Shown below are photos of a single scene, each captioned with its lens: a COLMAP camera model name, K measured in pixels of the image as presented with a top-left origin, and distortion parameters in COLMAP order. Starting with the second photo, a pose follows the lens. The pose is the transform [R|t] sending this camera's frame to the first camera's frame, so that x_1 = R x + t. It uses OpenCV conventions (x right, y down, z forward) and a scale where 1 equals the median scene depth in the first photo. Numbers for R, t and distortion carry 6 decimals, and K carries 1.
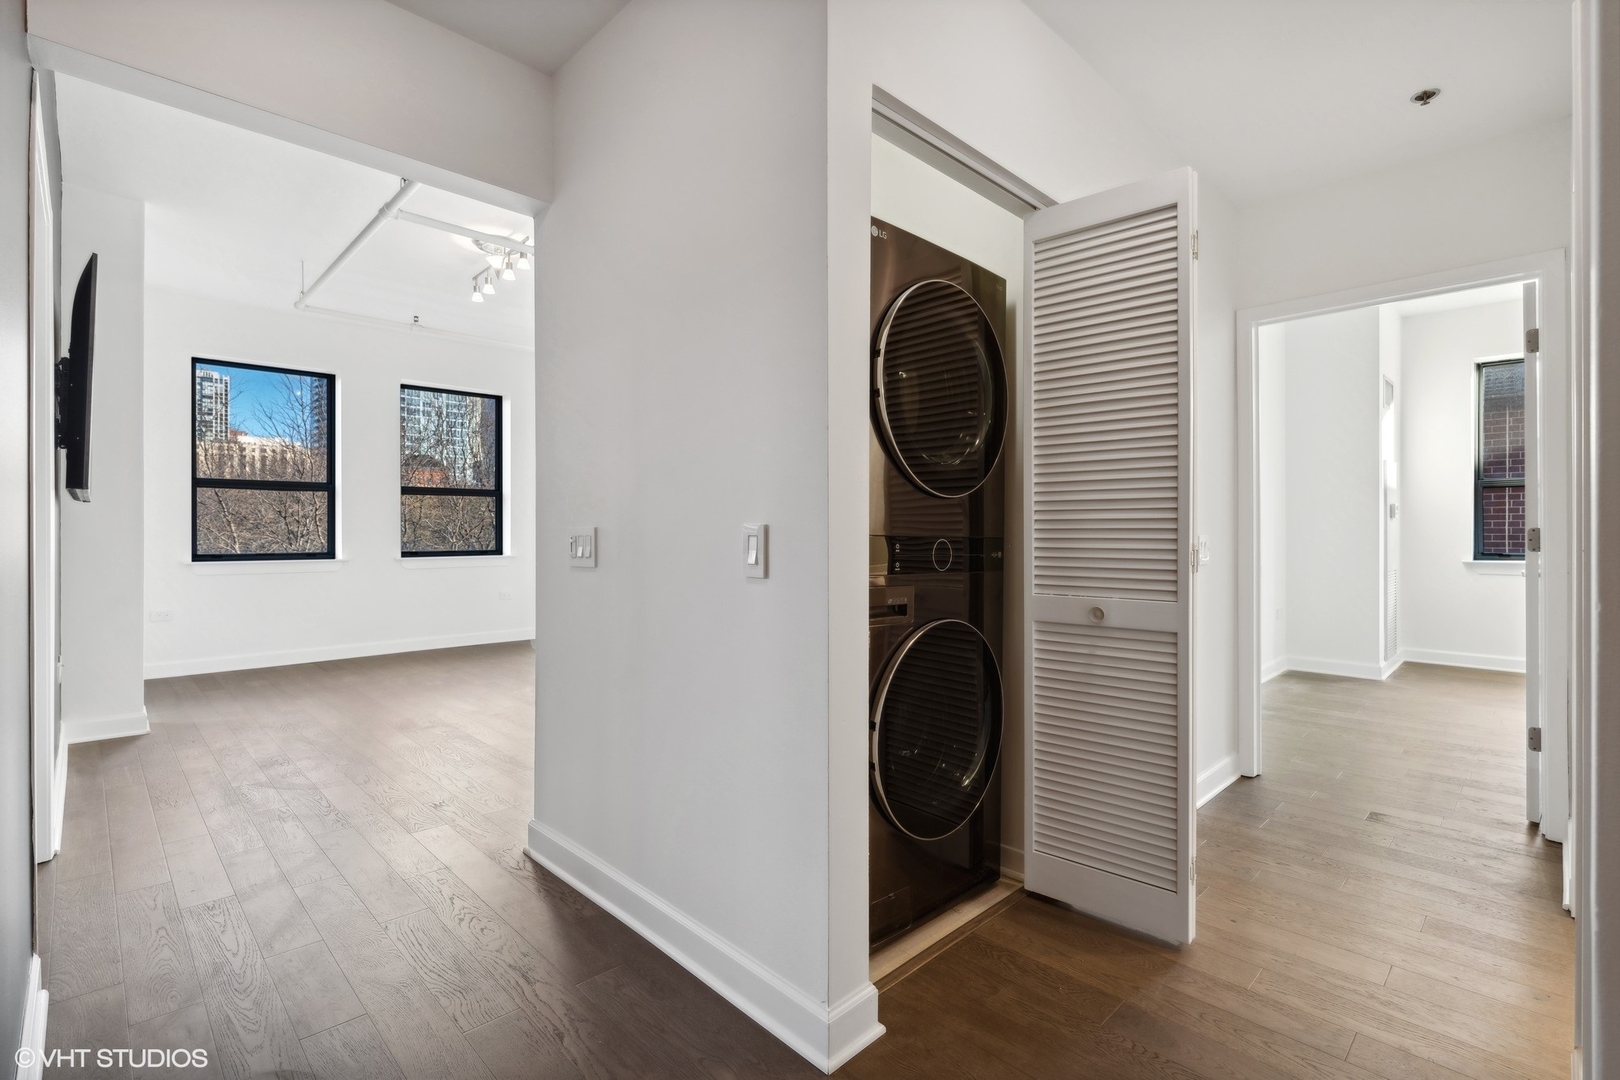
lens RADIAL K [[713.4, 0, 815.9], [0, 713.4, 522.2], [0, 0, 1]] dist [-0.002858, -0.000633]
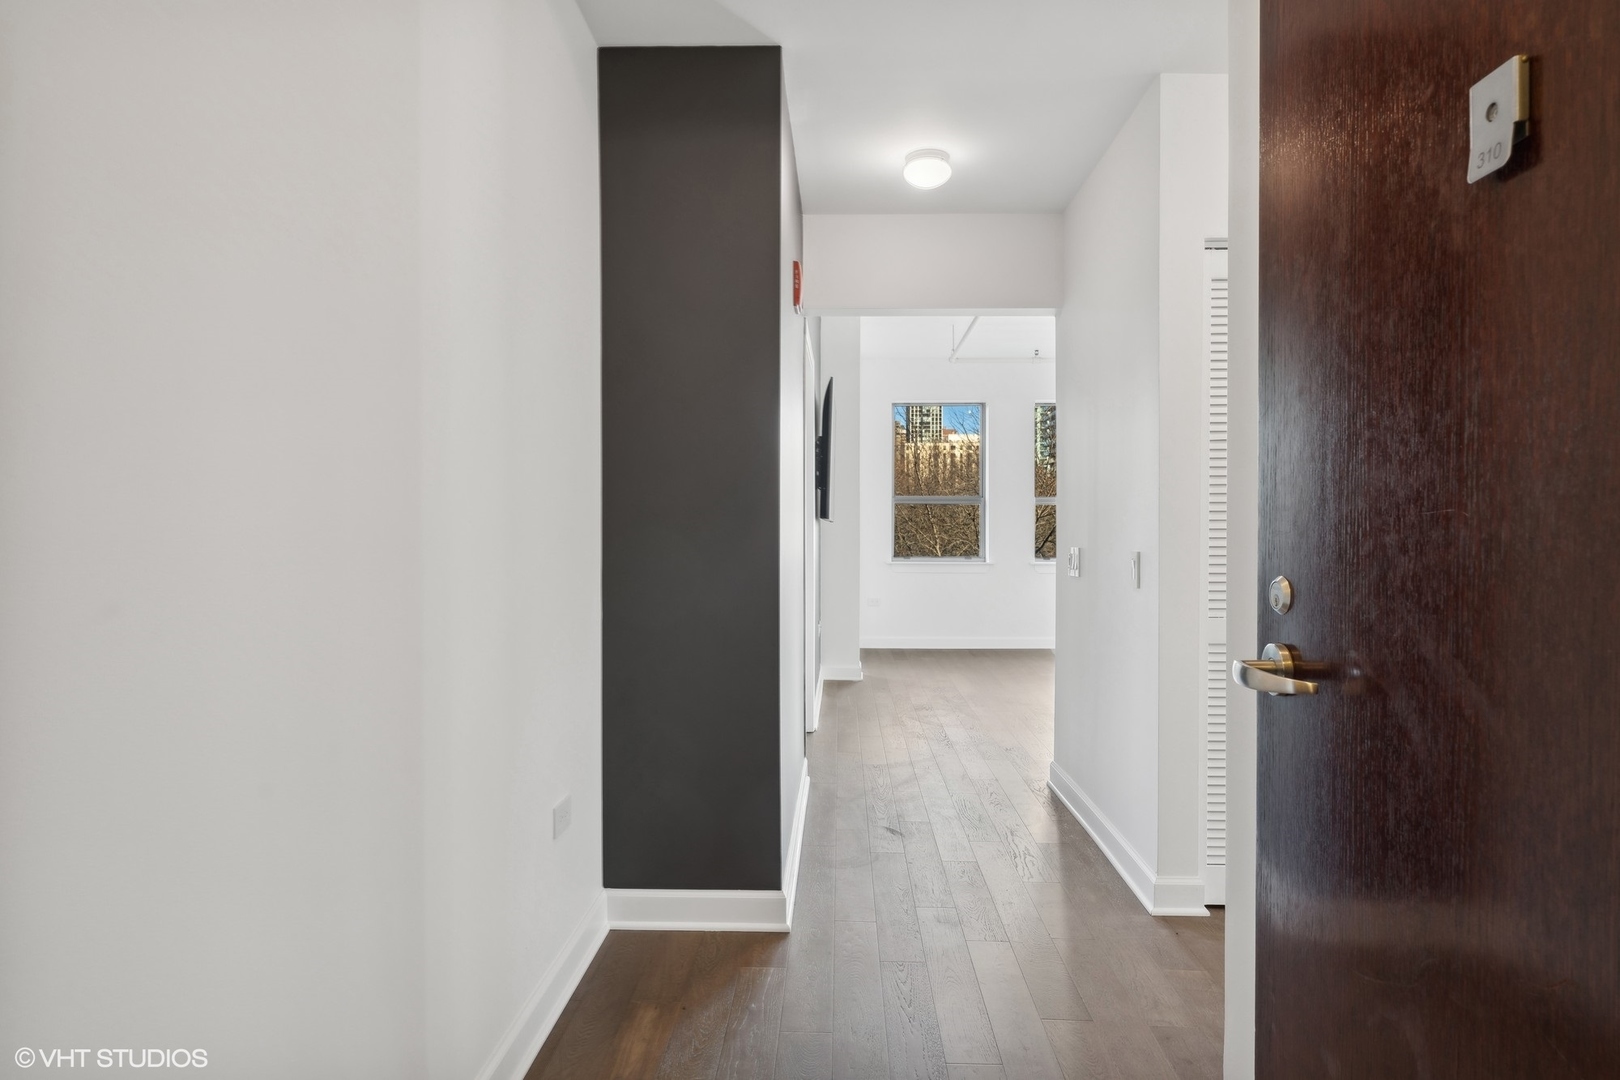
lens RADIAL K [[864.2, 0, 858.3], [0, 864.2, 531.3], [0, 0, 1]] dist [-0.003803, -0.000676]
pose [[0.711115, 0.005124, -0.703057, 0.412641], [0.001768, 0.999957, 0.009076, -0.031756], [0.703074, -0.007697, 0.711075, -0.359362]]
